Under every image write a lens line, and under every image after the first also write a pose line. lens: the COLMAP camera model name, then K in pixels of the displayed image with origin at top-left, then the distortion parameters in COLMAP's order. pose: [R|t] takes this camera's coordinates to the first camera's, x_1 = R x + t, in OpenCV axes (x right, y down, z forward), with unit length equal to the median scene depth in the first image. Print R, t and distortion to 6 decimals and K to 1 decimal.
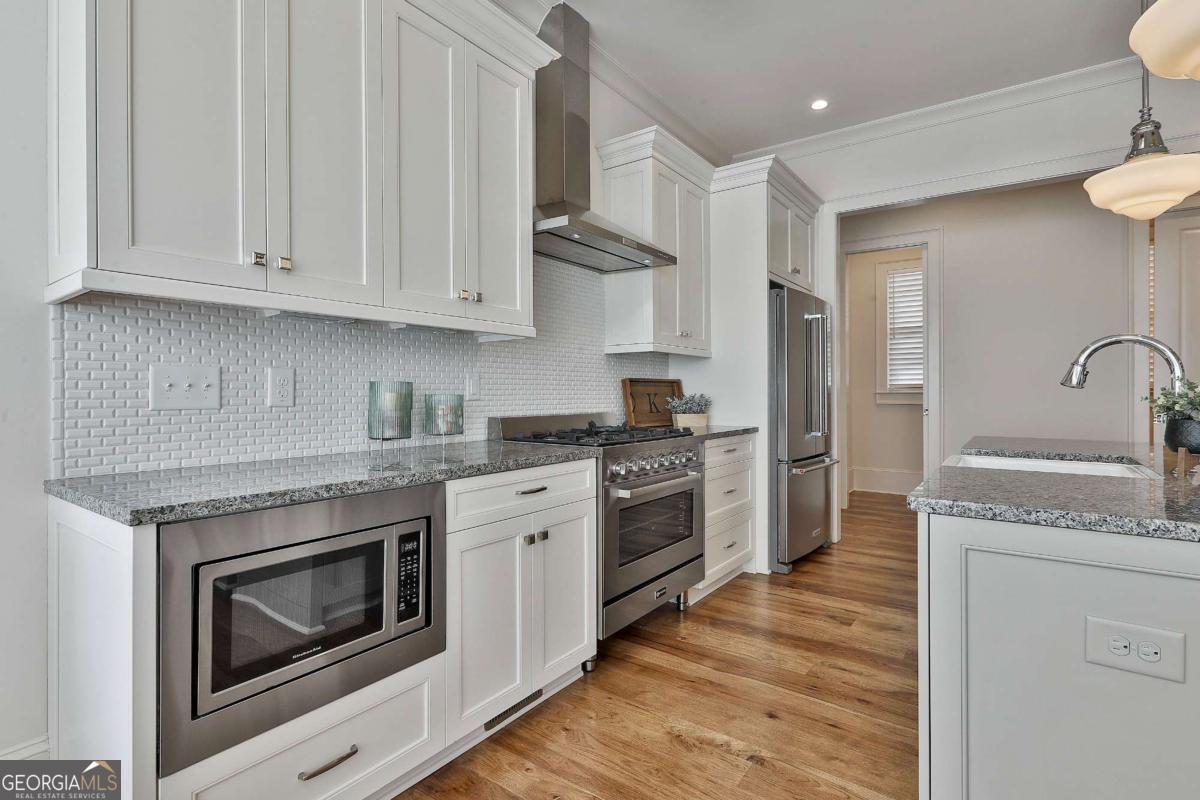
lens RADIAL K [[577.5, 0, 604.8], [0, 577.5, 393.4], [0, 0, 1]] dist [-0.003001, 0.000724]
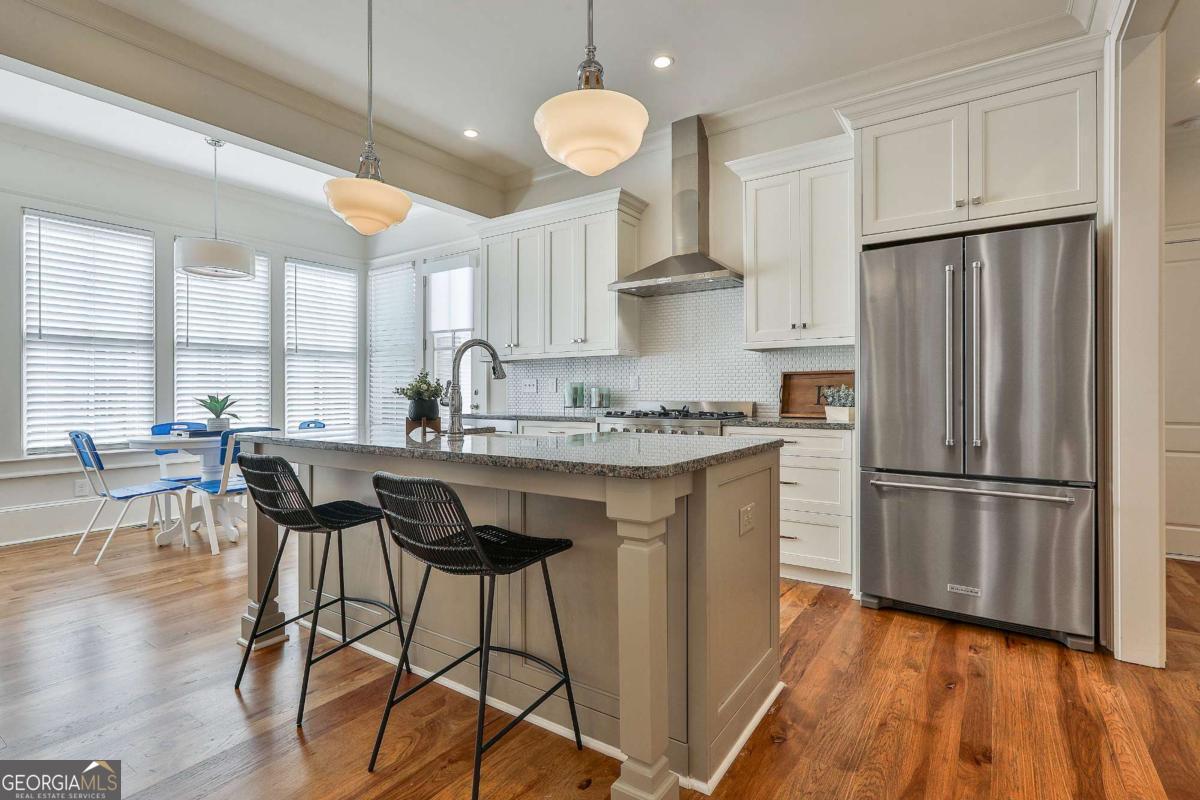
lens RADIAL K [[578.9, 0, 603.7], [0, 578.9, 393.8], [0, 0, 1]] dist [0.002732, 0.000277]
pose [[0.024463, 0.002979, -0.999696, 1.774130], [0.004859, 0.999983, 0.003099, 0.015766], [0.999689, -0.004934, 0.024449, 0.987714]]
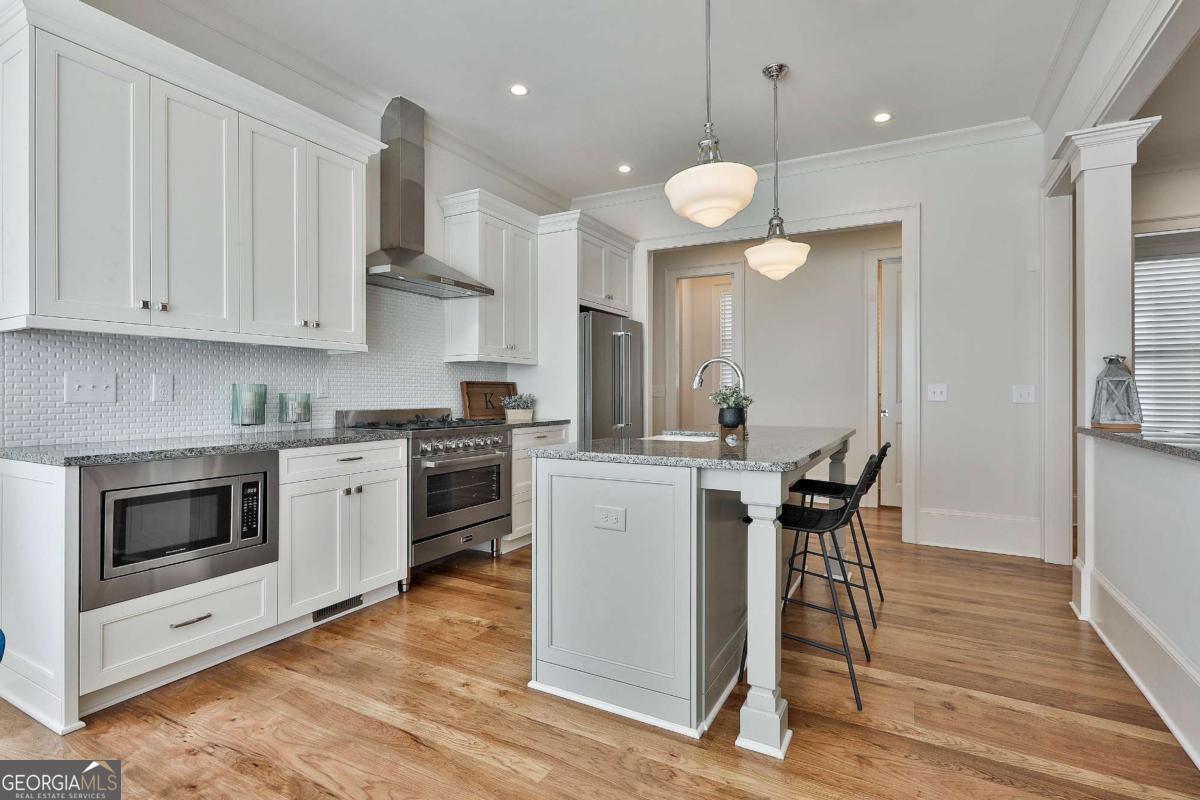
lens RADIAL K [[578.9, 0, 603.7], [0, 578.9, 393.8], [0, 0, 1]] dist [0.002732, 0.000277]
pose [[0.992610, 0.002573, 0.121325, 0.292166], [-0.002605, 0.999997, 0.000104, 0.000844], [-0.121324, -0.000419, 0.992613, -0.467387]]
